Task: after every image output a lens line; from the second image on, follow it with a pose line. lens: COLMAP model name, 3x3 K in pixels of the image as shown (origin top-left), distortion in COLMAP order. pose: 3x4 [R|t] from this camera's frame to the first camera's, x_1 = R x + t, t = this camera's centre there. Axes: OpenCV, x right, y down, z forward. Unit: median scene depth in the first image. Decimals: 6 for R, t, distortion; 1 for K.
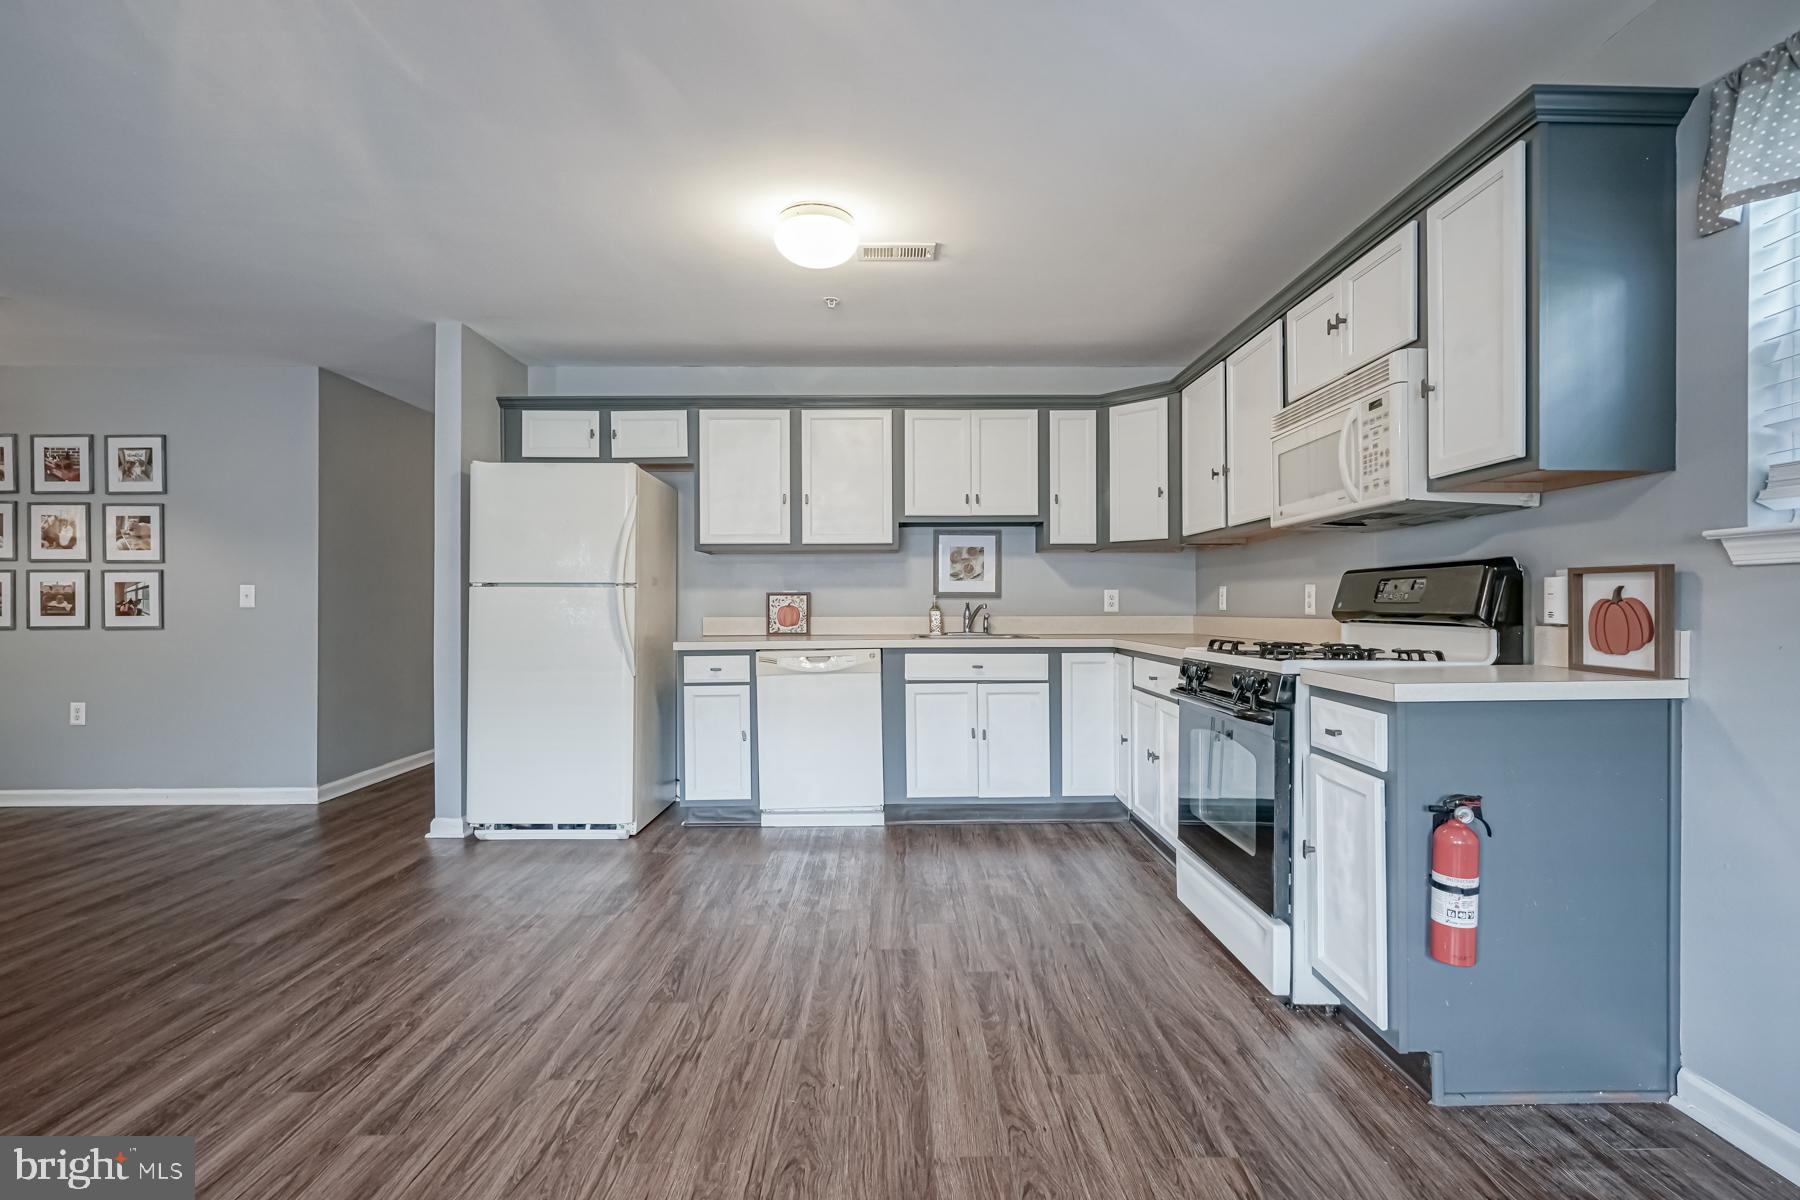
lens RADIAL K [[840.0, 0, 900.0], [0, 840.0, 600.0], [0, 0, 1]] dist [-0.020868, 0.000335]
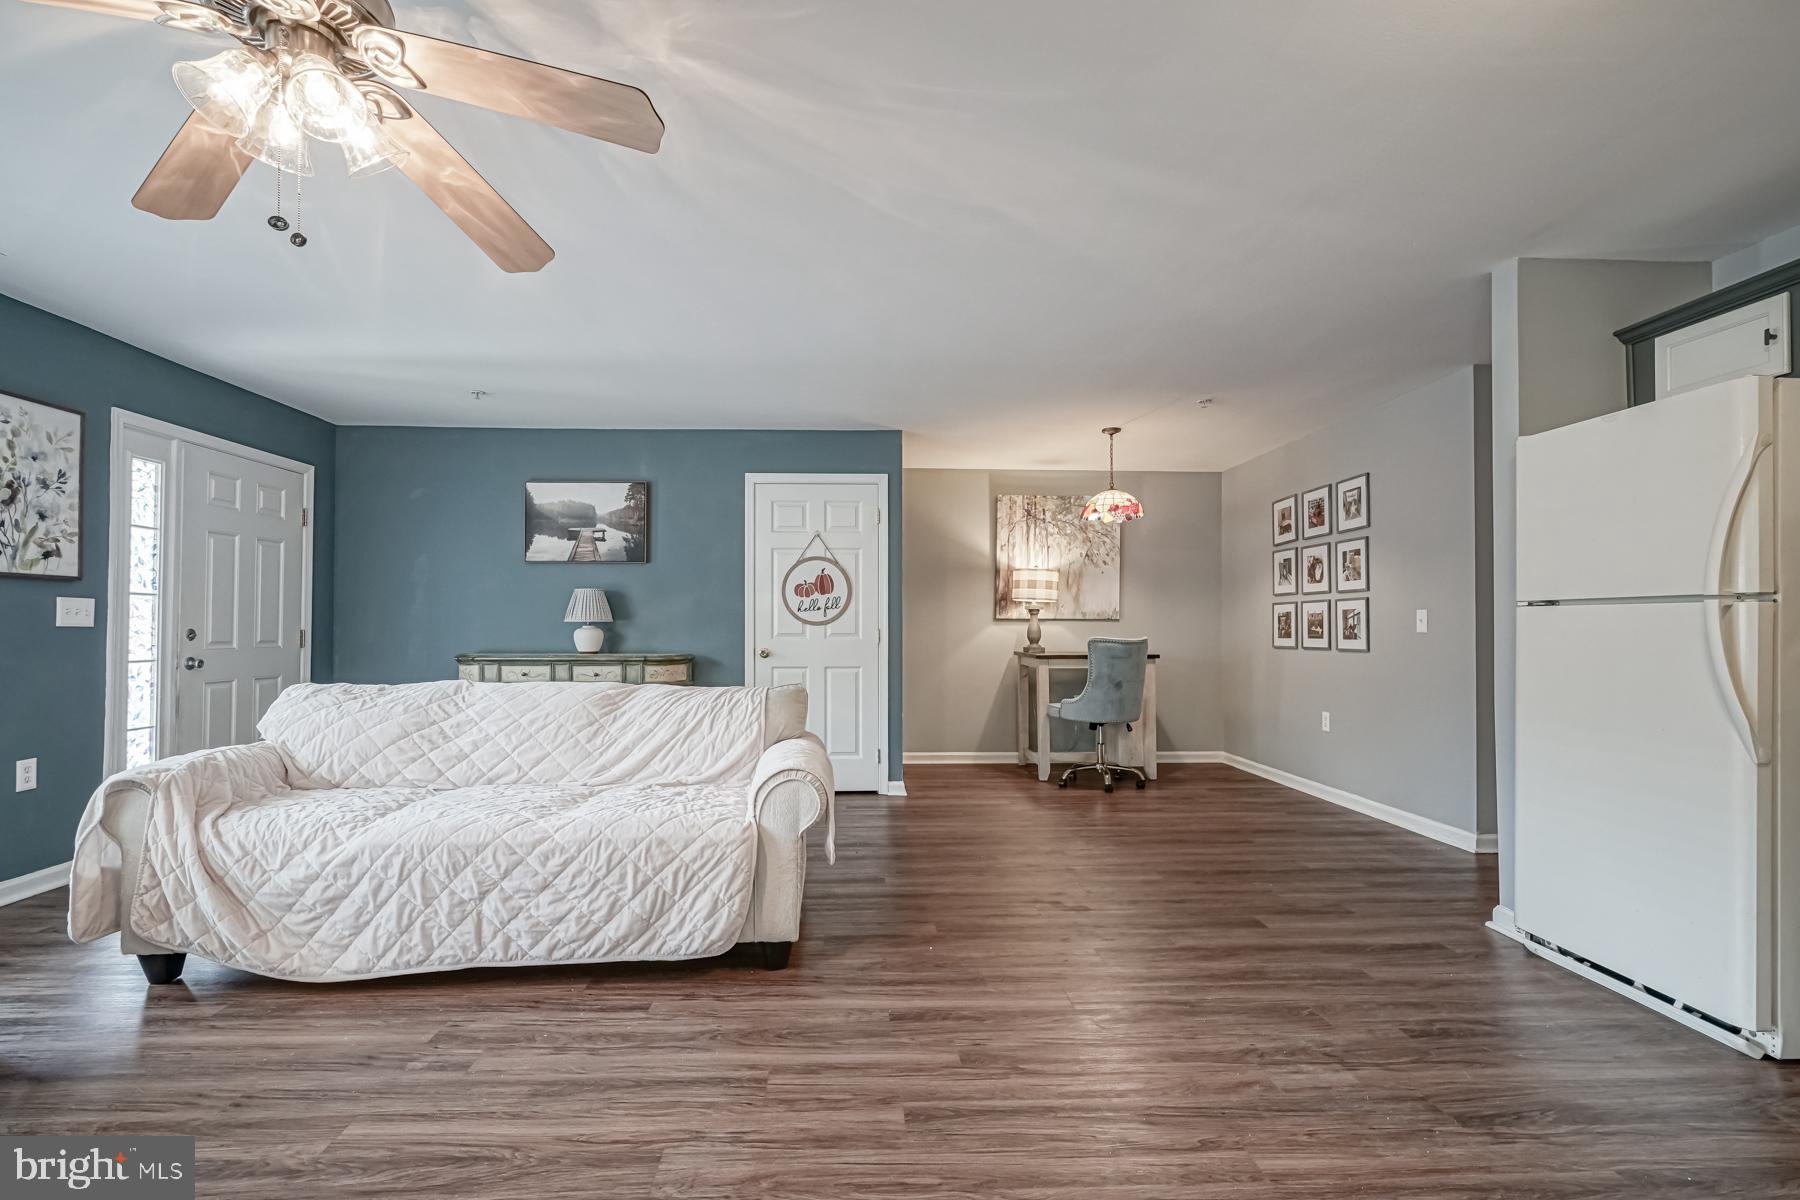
lens RADIAL K [[821.9, 0, 896.5], [0, 821.9, 619.6], [0, 0, 1]] dist [-0.002779, -0.000165]
pose [[0.020370, -0.009629, -0.999746, 0.170470], [0.005634, 0.999939, -0.009516, -0.000702], [0.999777, -0.005438, 0.020423, 0.360106]]
